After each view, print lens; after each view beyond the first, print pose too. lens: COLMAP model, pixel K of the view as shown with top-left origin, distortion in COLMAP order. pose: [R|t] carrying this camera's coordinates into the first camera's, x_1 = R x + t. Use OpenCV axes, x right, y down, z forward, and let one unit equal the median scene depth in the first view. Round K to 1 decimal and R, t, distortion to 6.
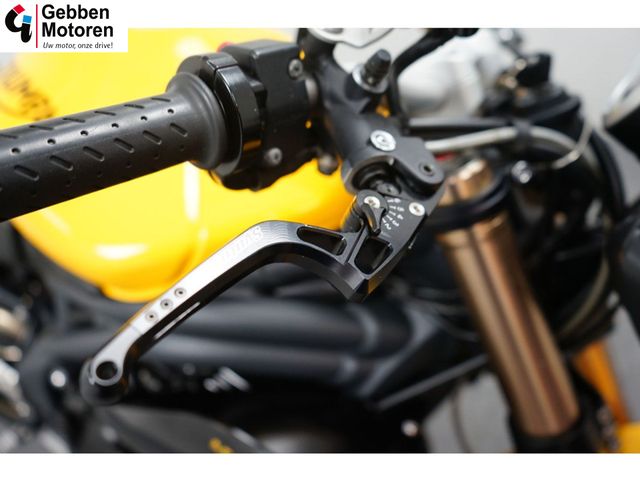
lens RADIAL K [[524.4, 0, 320.4], [0, 524.4, 228.5], [0, 0, 1]] dist [0.008712, 0.000455]
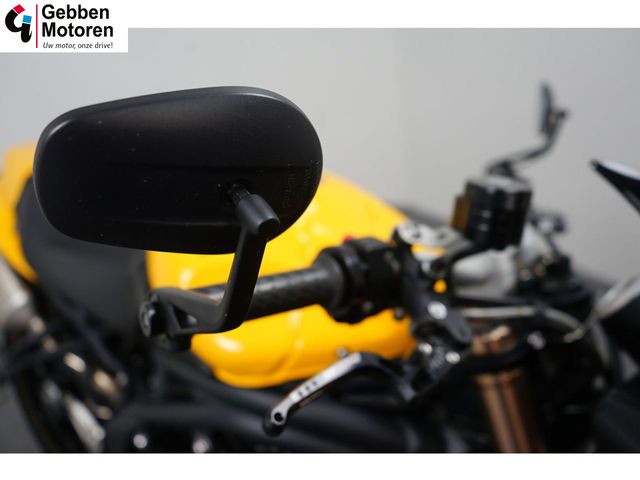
lens RADIAL K [[524.4, 0, 320.4], [0, 524.4, 228.5], [0, 0, 1]] dist [0.008712, 0.000455]
pose [[0.981545, 0.141788, -0.128320, -0.052945], [-0.165322, 0.966420, -0.196728, -0.028490], [0.096117, 0.214312, 0.972025, -0.568911]]
